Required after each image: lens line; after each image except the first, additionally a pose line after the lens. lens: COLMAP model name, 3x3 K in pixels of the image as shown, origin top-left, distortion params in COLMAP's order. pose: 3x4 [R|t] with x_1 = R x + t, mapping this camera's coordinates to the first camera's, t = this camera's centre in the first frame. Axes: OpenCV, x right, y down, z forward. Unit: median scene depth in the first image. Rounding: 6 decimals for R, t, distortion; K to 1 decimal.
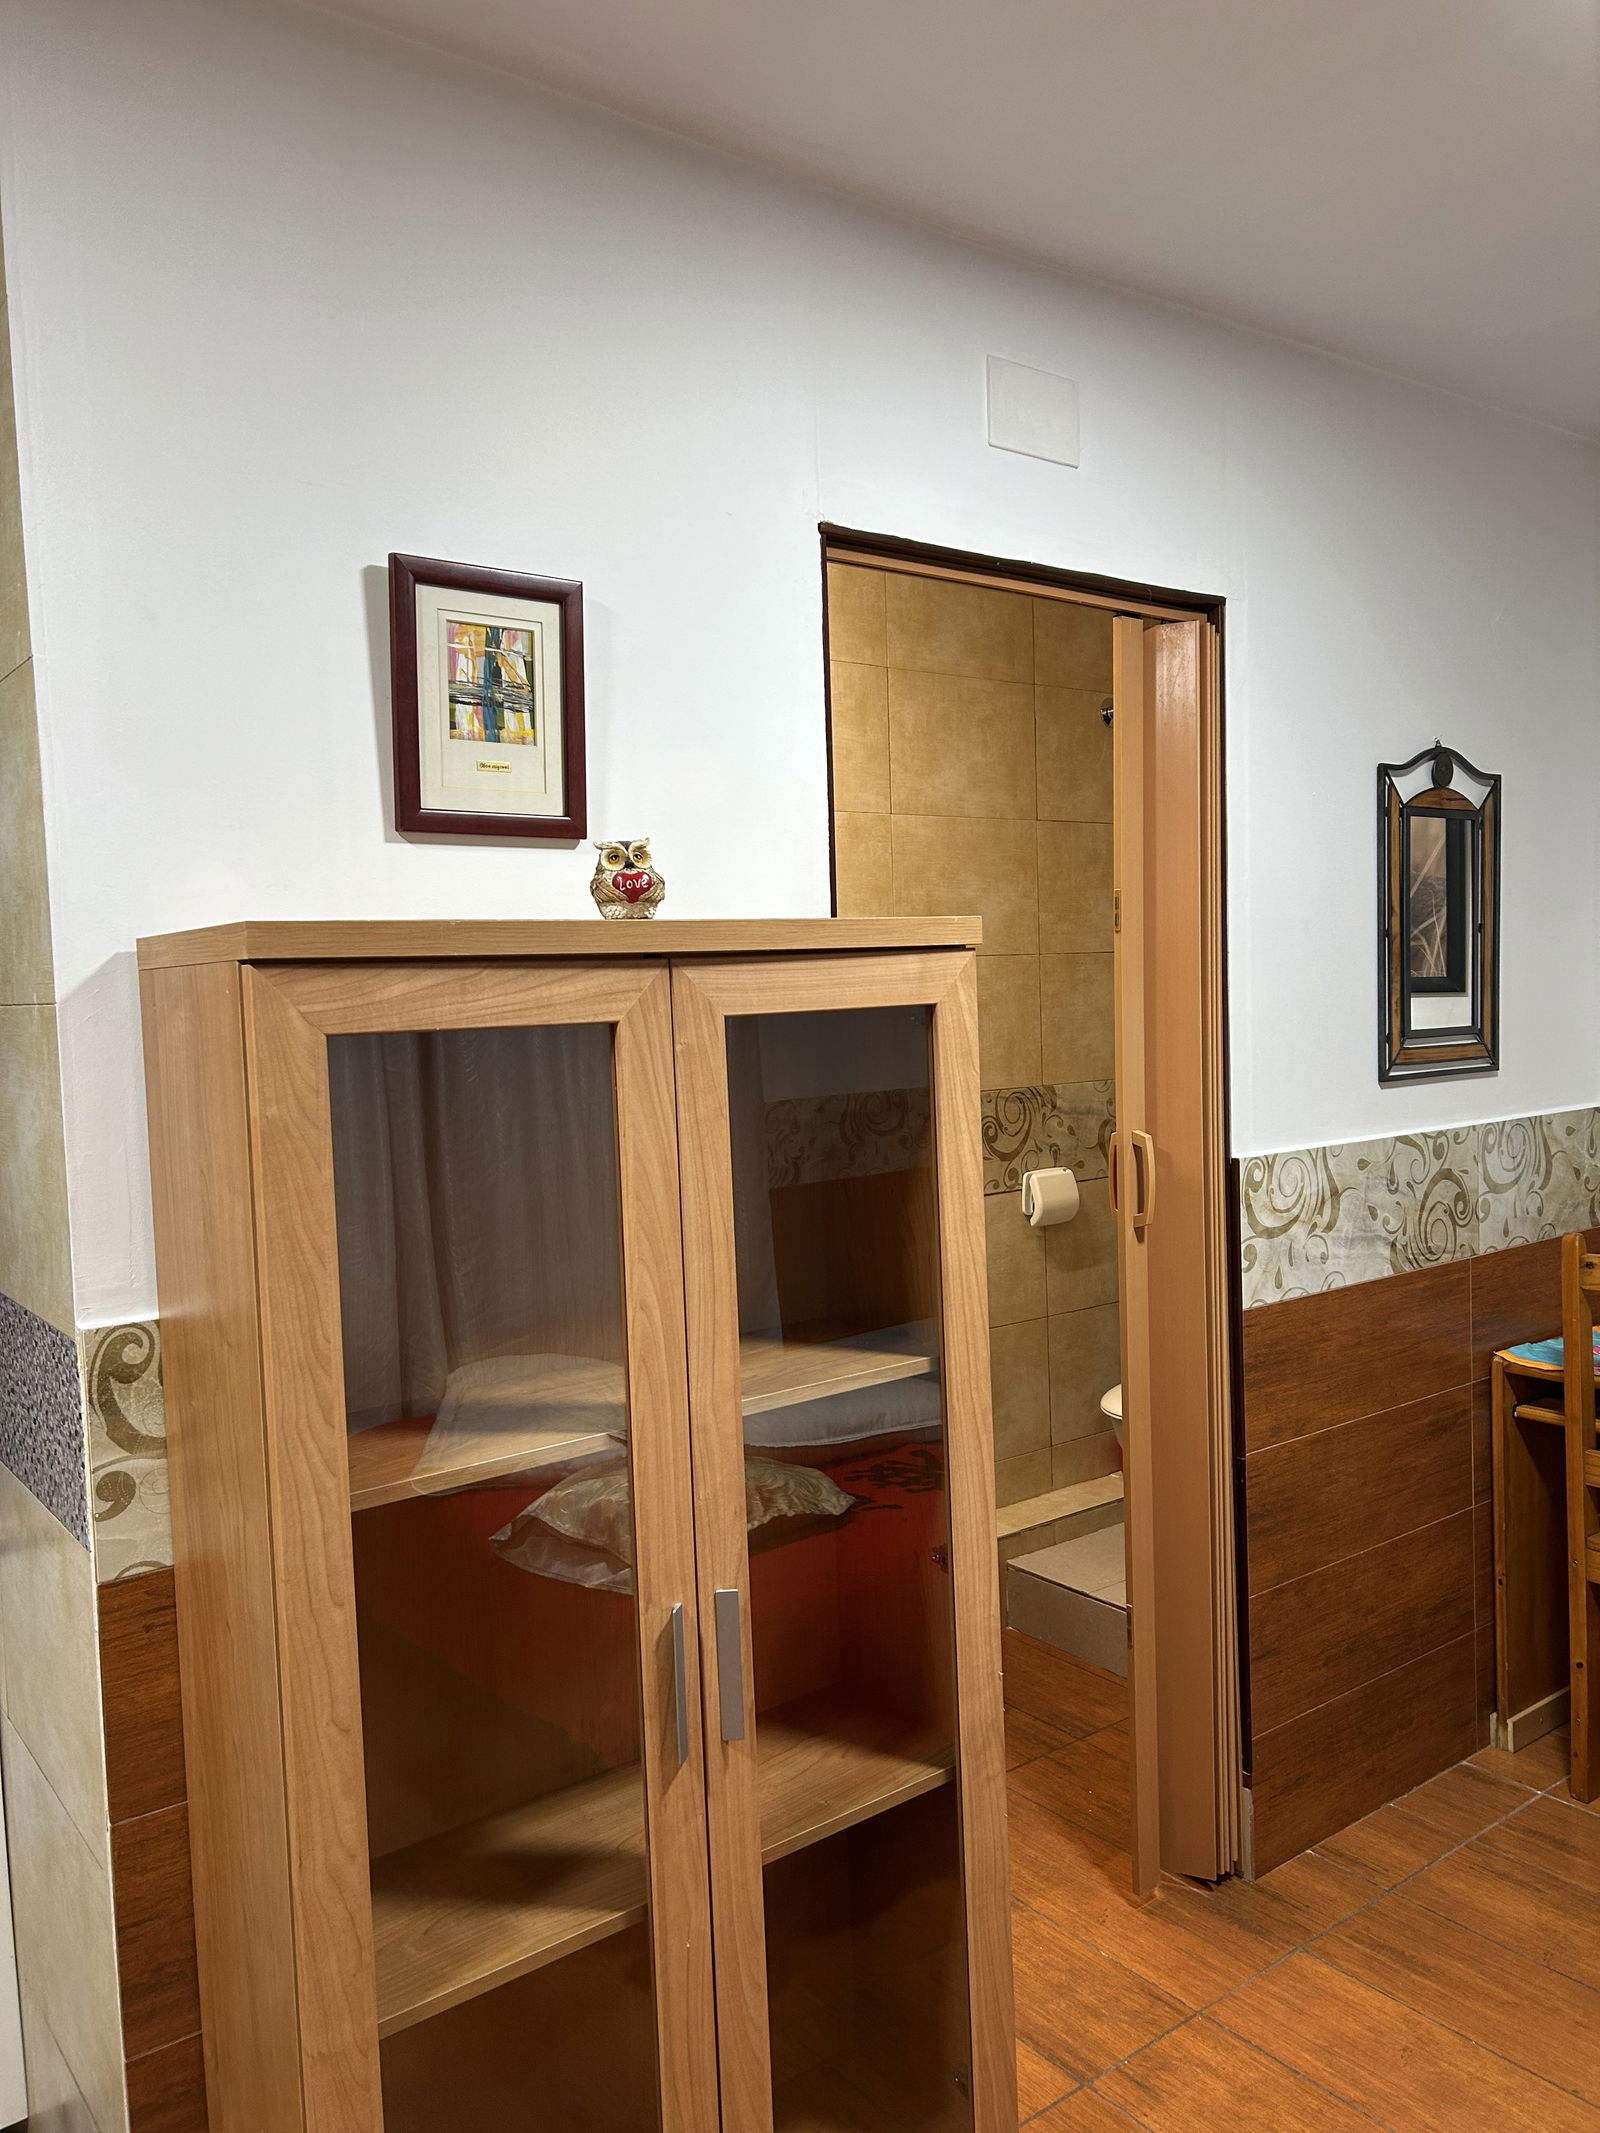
lens RADIAL K [[1635.3, 0, 775.3], [0, 1635.3, 1082.3], [0, 0, 1]] dist [0.064097, -0.071473]
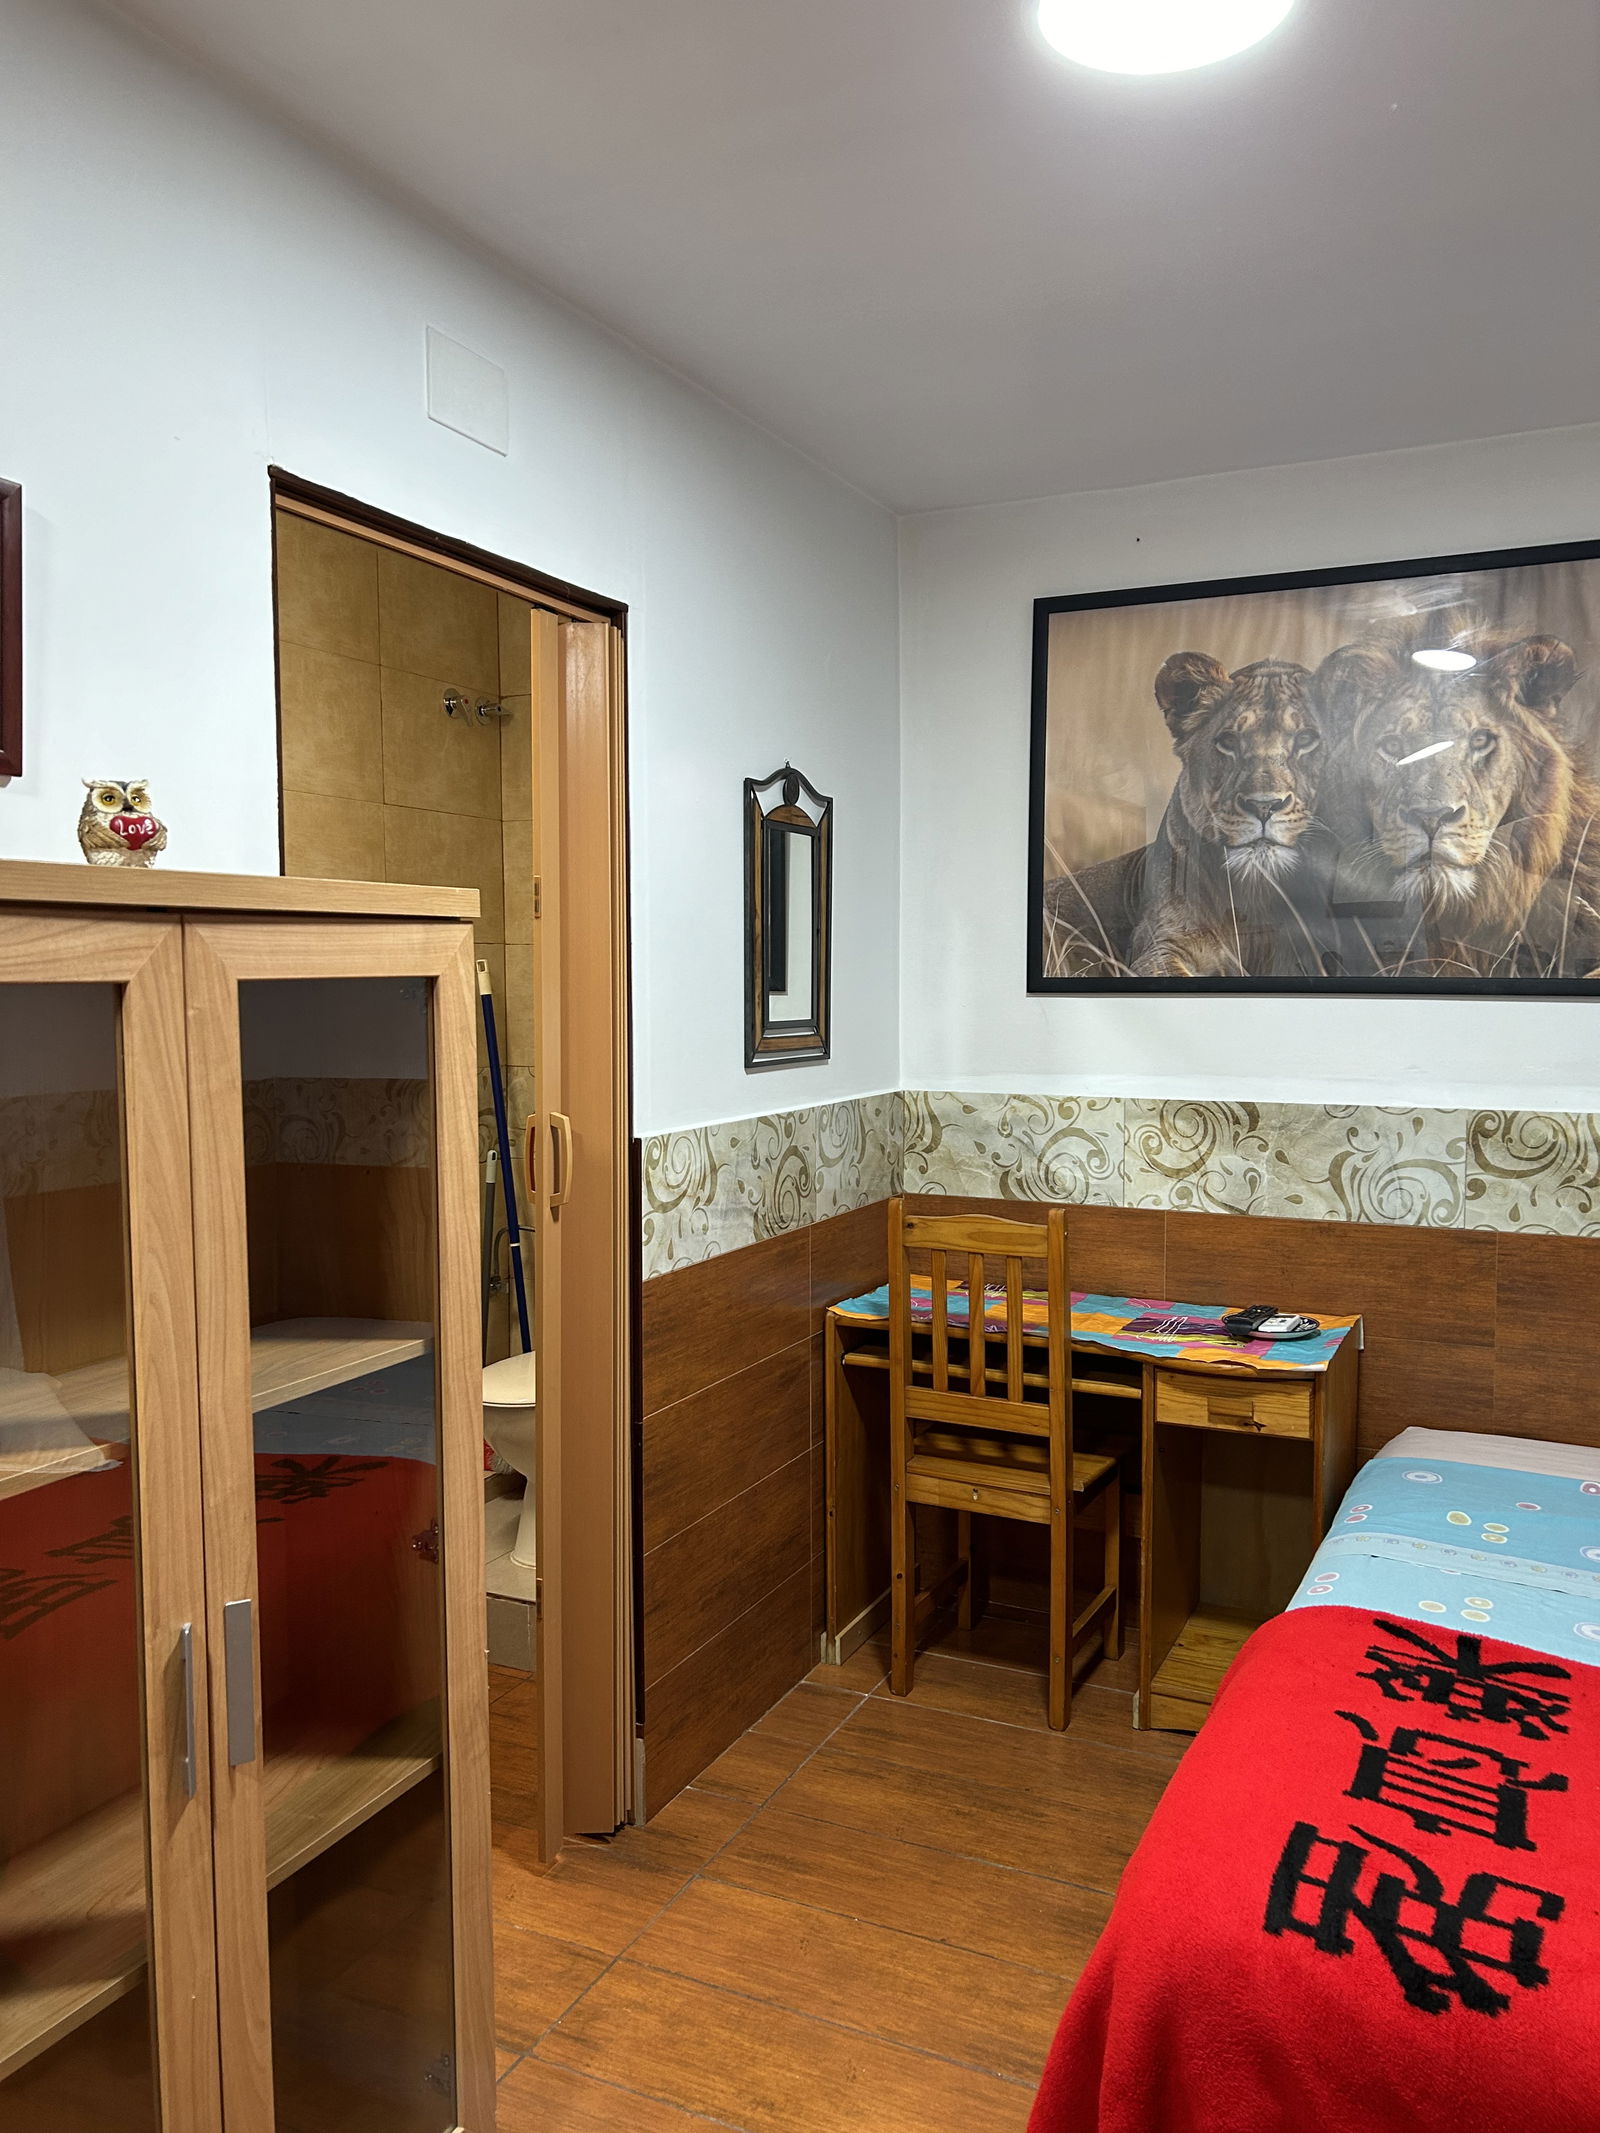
lens RADIAL K [[1635.3, 0, 817.6], [0, 1635.3, 1072.0], [0, 0, 1]] dist [0.064097, -0.071473]
pose [[0.885186, 0.001893, 0.465233, -0.109041], [0.001183, 0.999979, -0.006320, 0.010923], [-0.465235, 0.006145, 0.885166, 0.016626]]
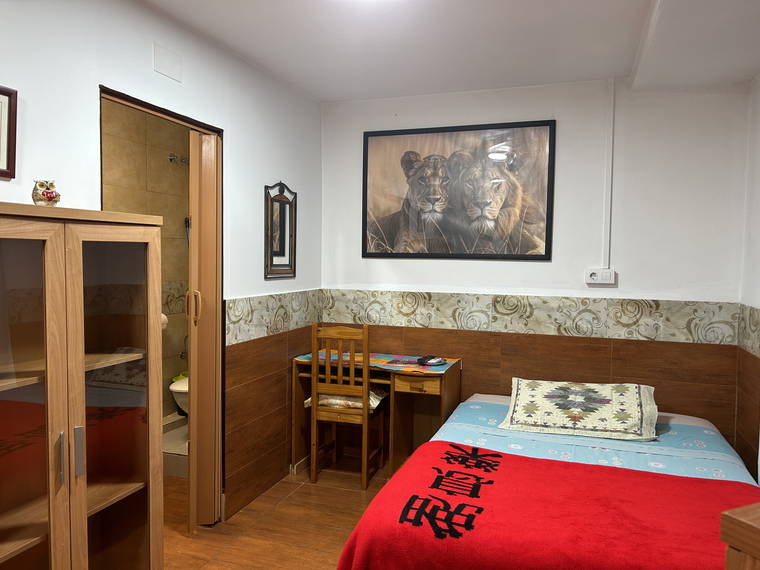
lens RADIAL K [[582.7, 0, 386.7], [0, 582.7, 280.6], [0, 0, 1]] dist [0.064097, -0.071473]
pose [[0.828087, 0.019598, 0.560258, -0.111153], [-0.005766, 0.999634, -0.026444, 0.038244], [-0.560571, 0.018667, 0.827896, -0.153095]]
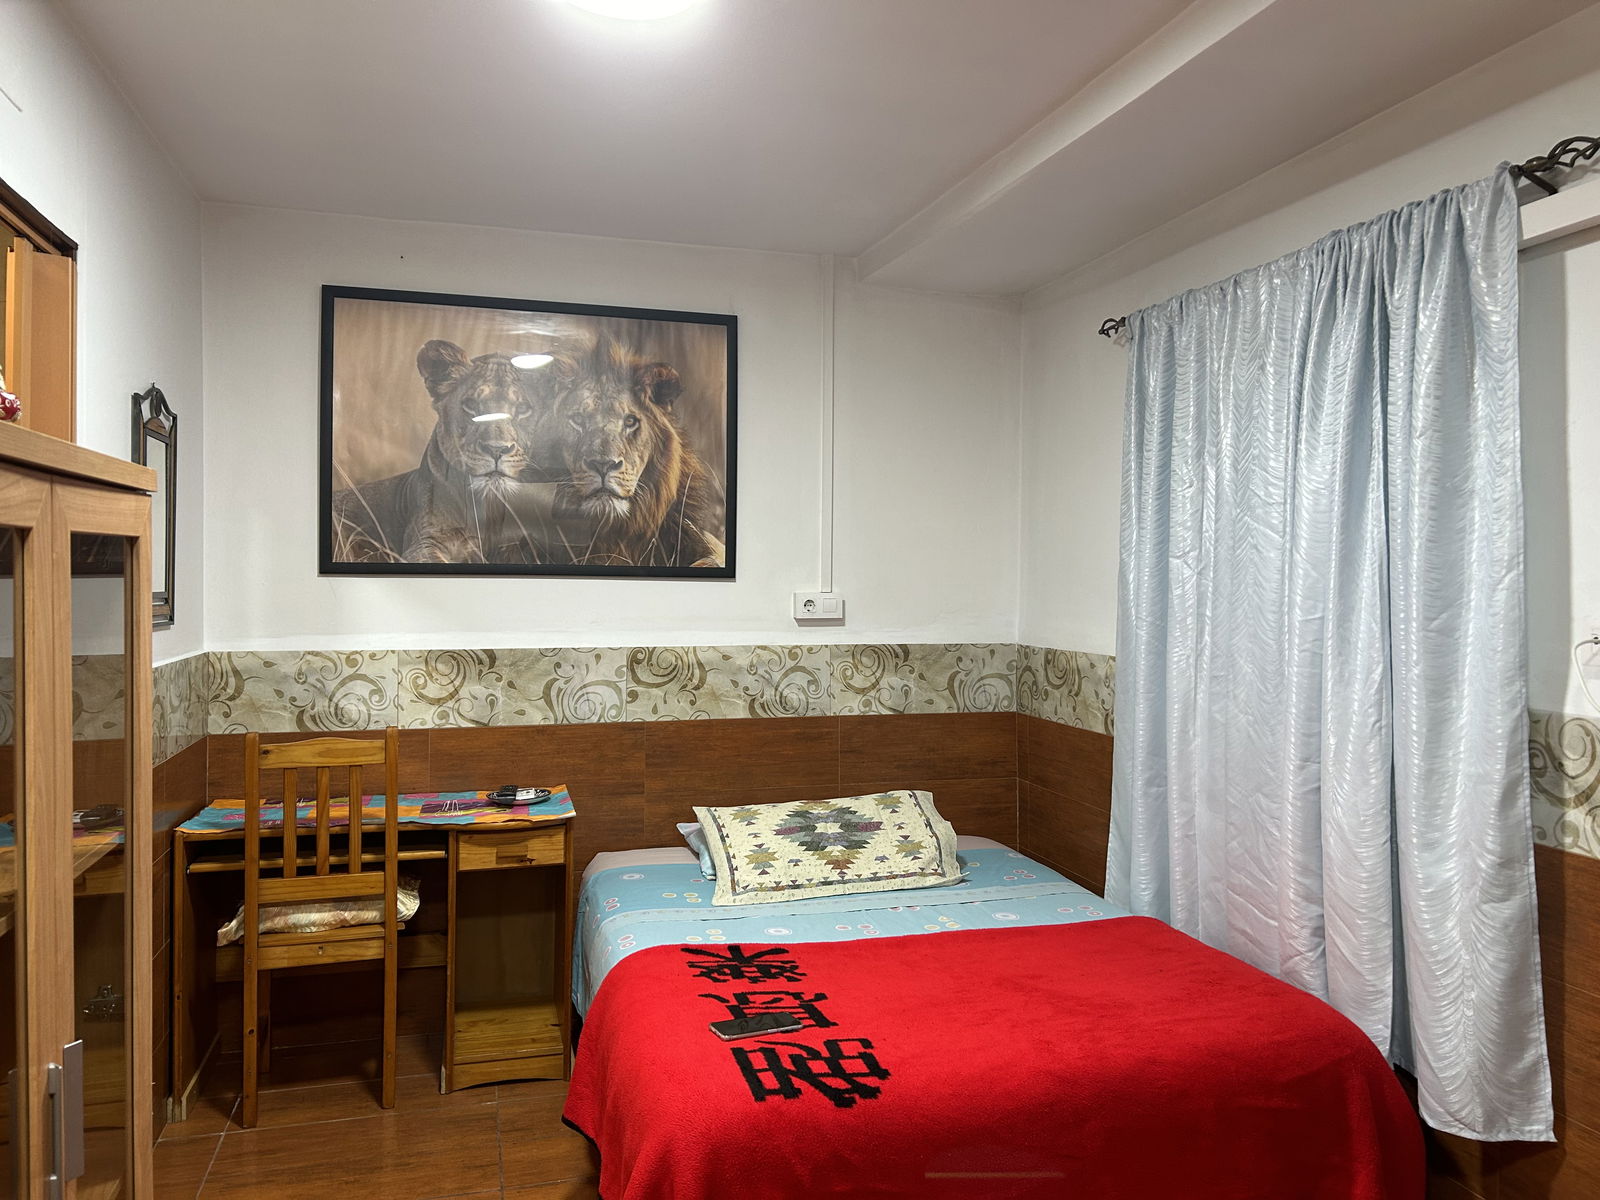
lens RADIAL K [[1226.7, 0, 814.1], [0, 1226.7, 586.6], [0, 0, 1]] dist [0.064097, -0.071473]
pose [[0.346800, 0.026690, 0.937559, -0.432052], [0.038213, 0.998363, -0.042555, 0.030954], [-0.937160, 0.050585, 0.345212, 0.160634]]
